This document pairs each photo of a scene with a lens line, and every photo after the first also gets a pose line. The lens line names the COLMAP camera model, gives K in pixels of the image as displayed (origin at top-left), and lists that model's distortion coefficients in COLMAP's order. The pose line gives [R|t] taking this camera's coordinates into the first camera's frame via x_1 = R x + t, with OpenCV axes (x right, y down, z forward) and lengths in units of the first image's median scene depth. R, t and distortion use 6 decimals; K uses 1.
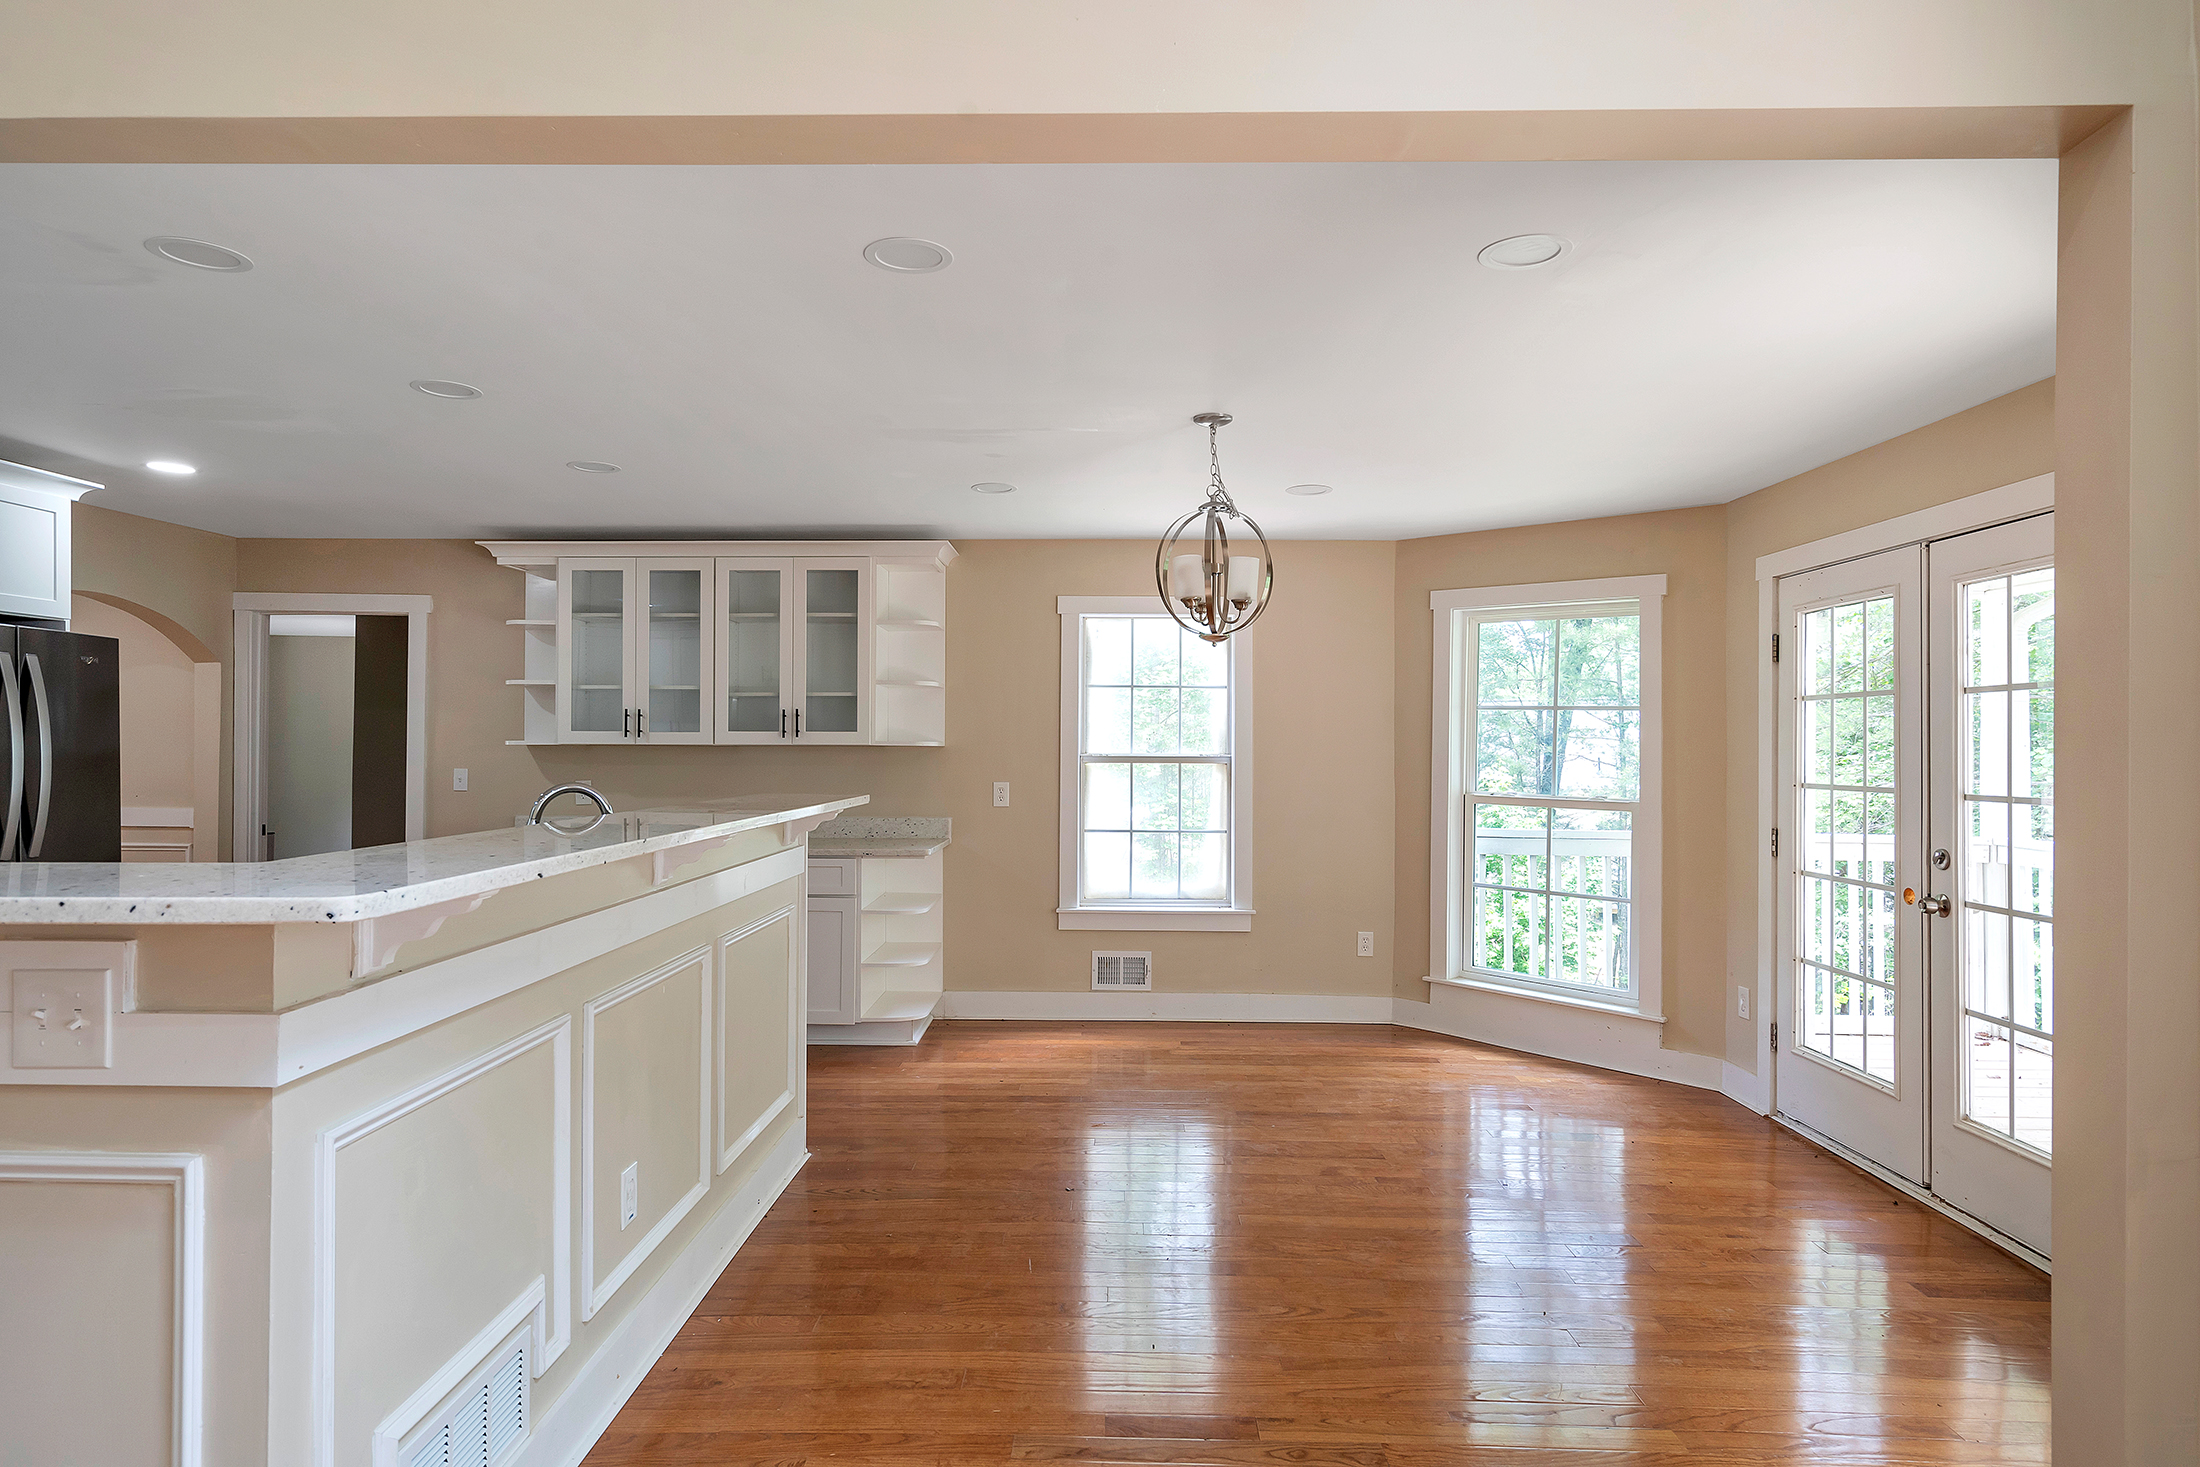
lens RADIAL K [[1187.9, 0, 1094.6], [0, 1187.9, 729.9], [0, 0, 1]] dist [0.004789, 0.000861]
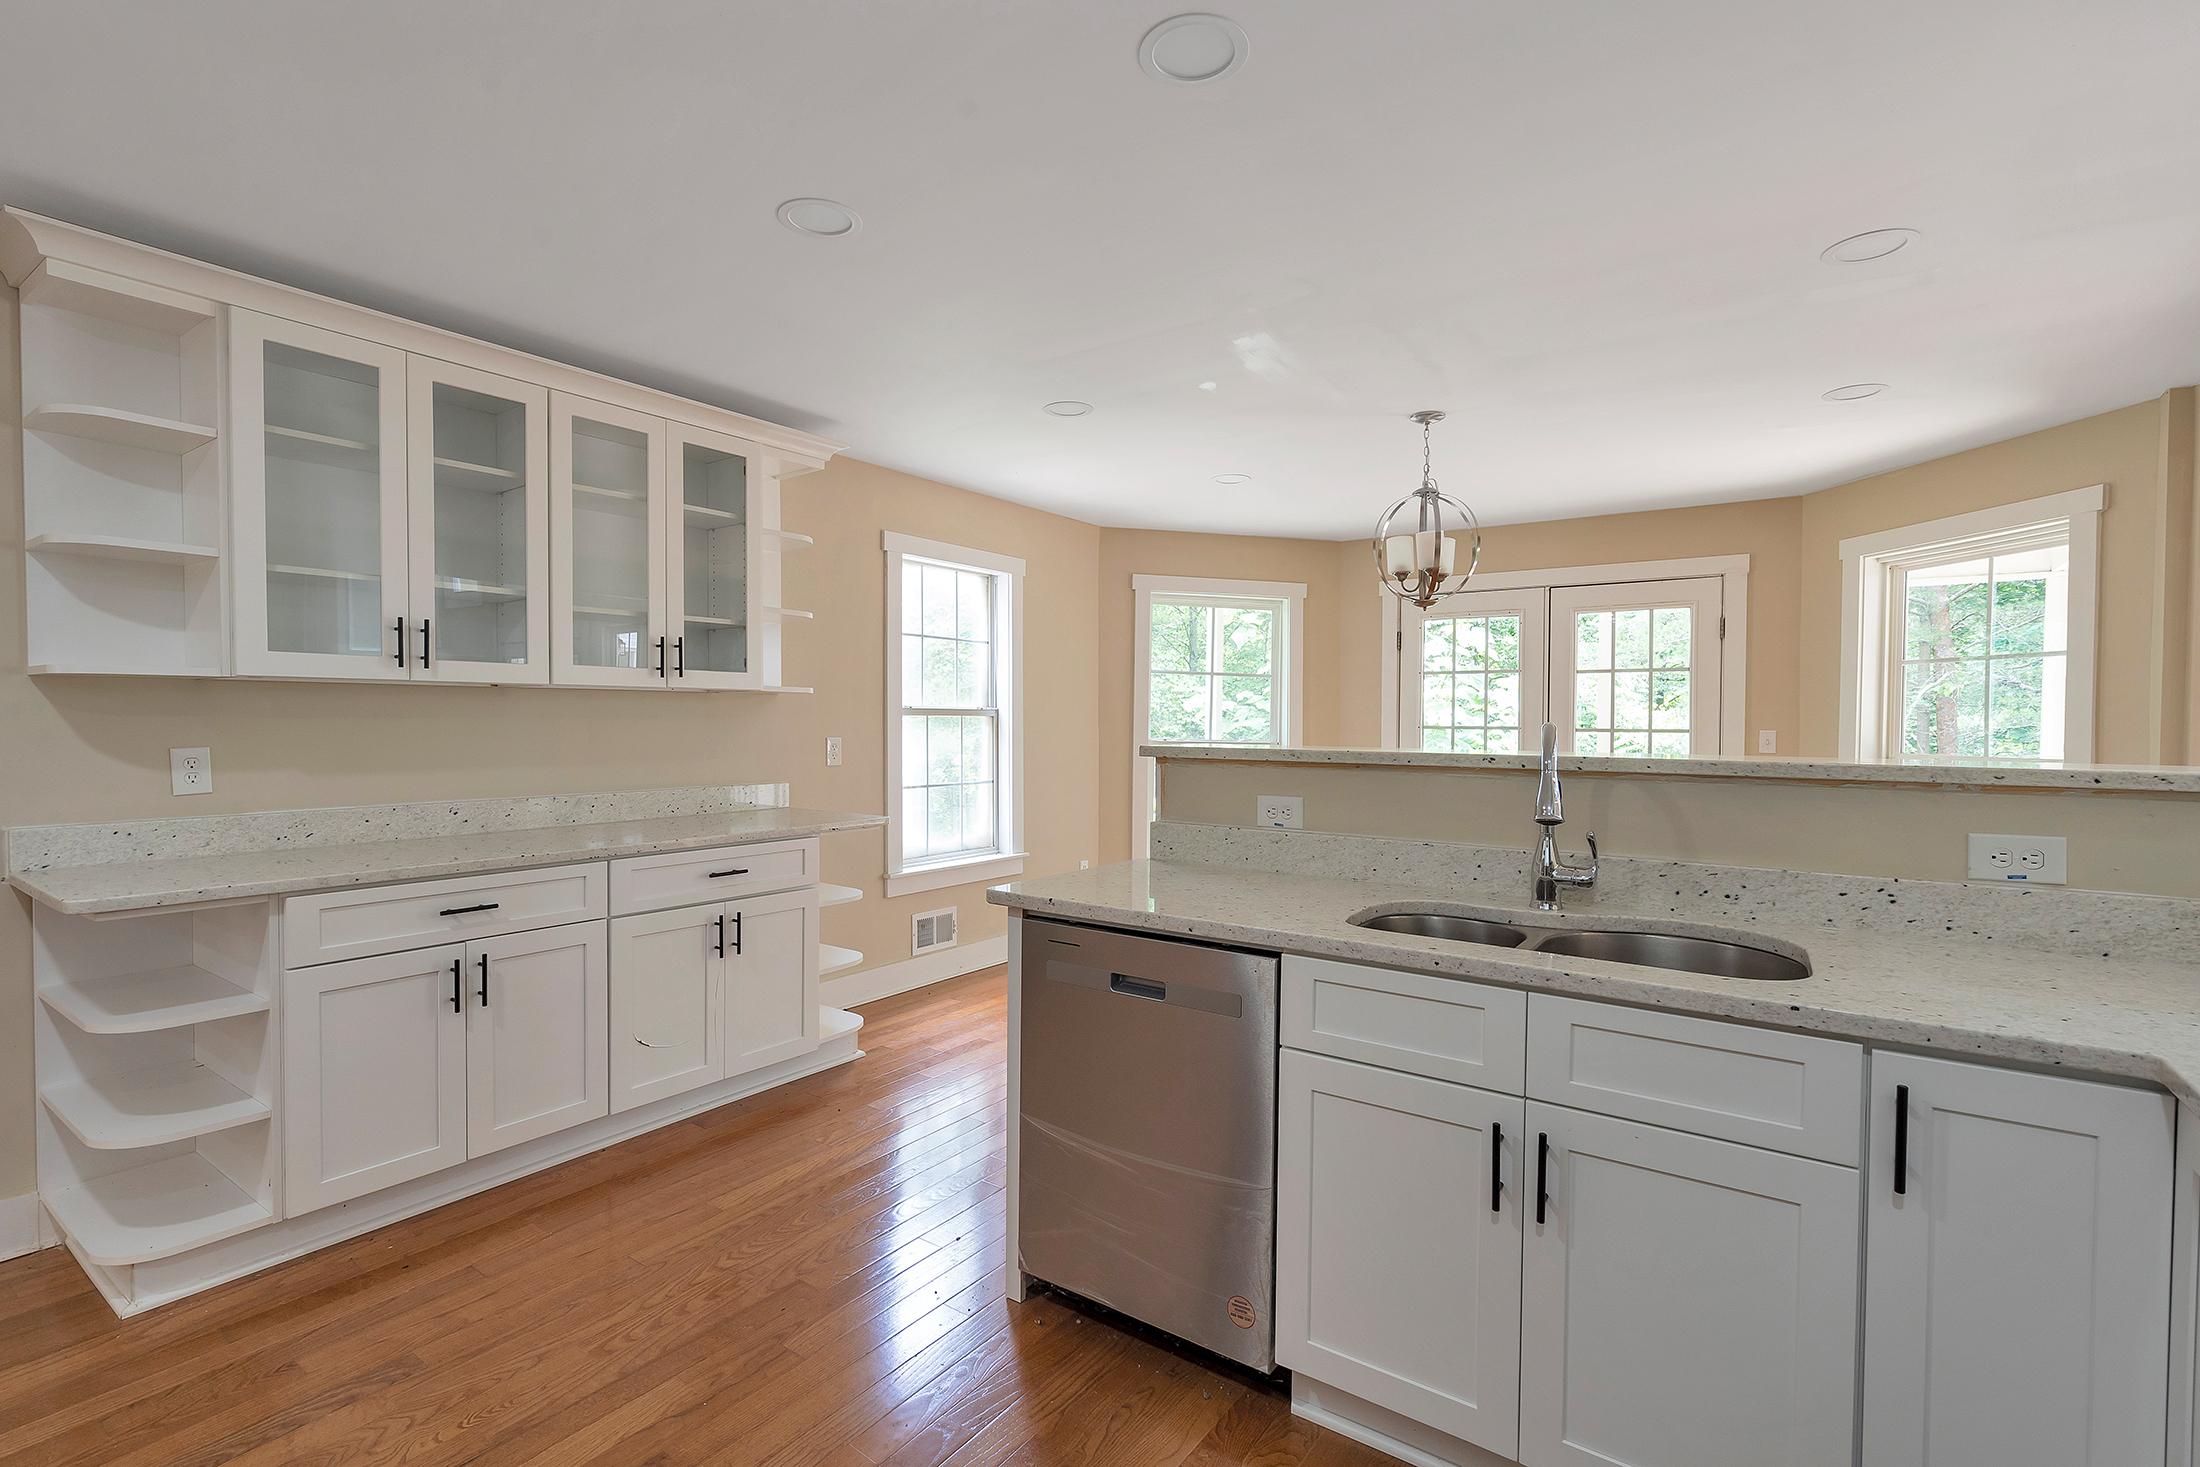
lens RADIAL K [[1003.0, 0, 1089.0], [0, 1003.0, 739.3], [0, 0, 1]] dist [-0.006564, 0.000403]
pose [[0.574487, -0.017262, 0.818332, -0.592110], [-0.016834, 0.999317, 0.032898, 0.019196], [-0.818341, -0.032675, 0.573804, 0.452517]]
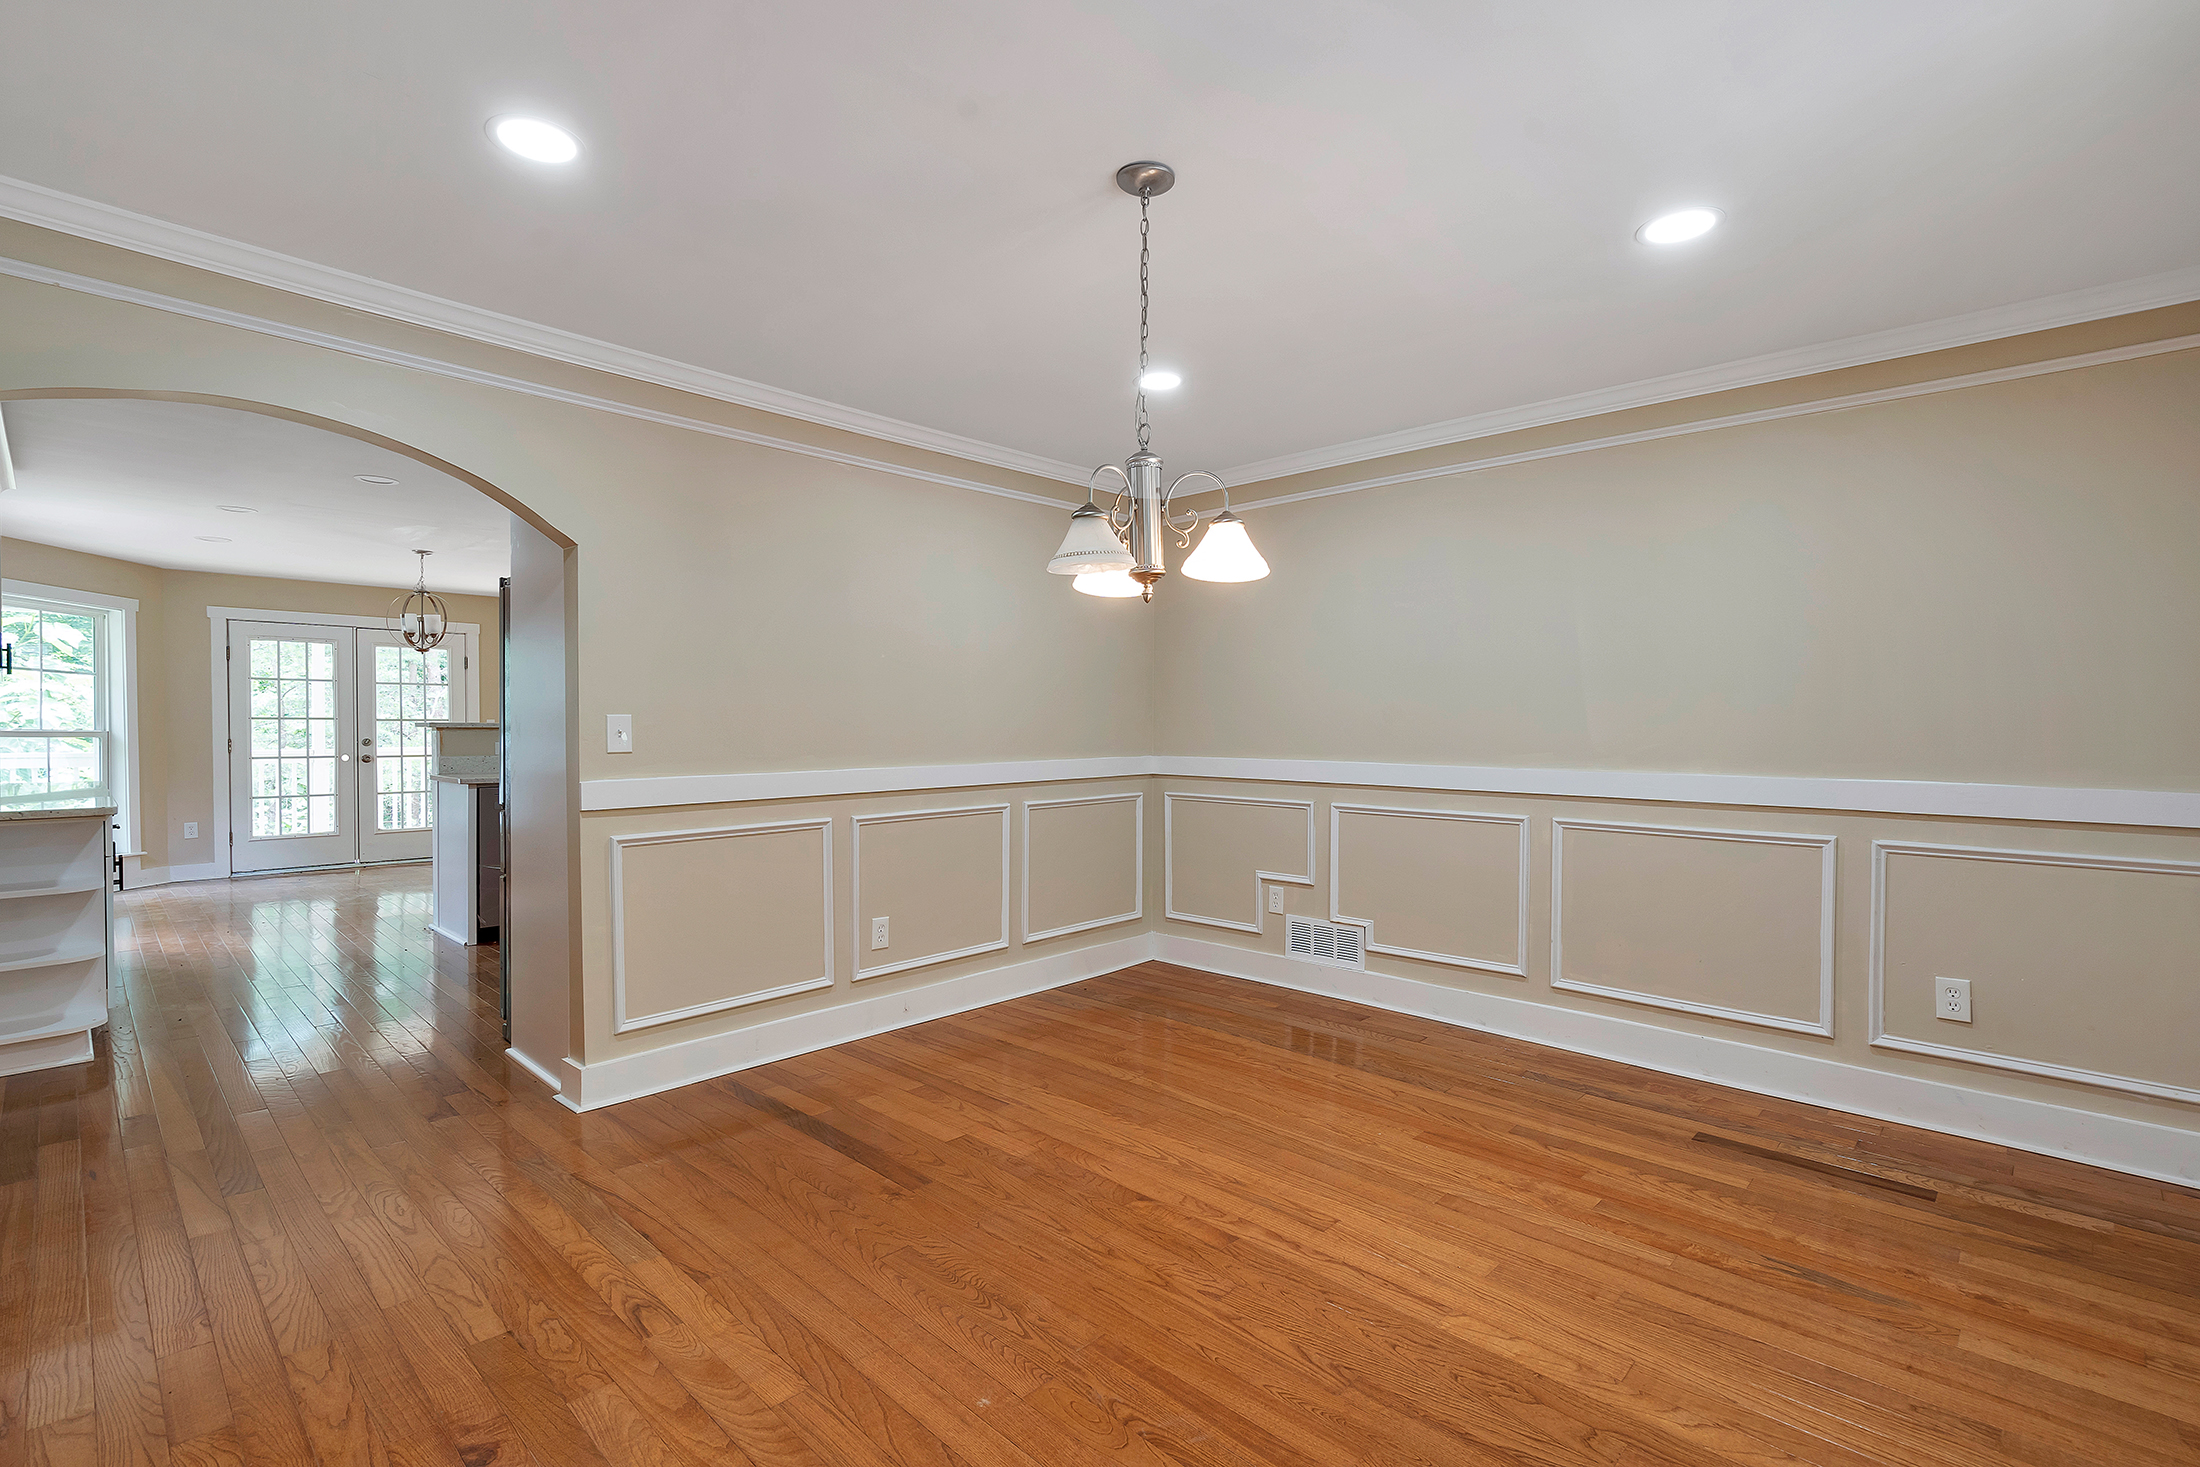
lens RADIAL K [[1003.0, 0, 1100.2], [0, 1003.0, 734.3], [0, 0, 1]] dist [-0.006564, 0.000403]
pose [[-0.731283, -0.013107, 0.681948, -1.380944], [-0.017699, 0.999843, 0.000238, 0.036814], [-0.681844, -0.011896, -0.731401, 0.977749]]
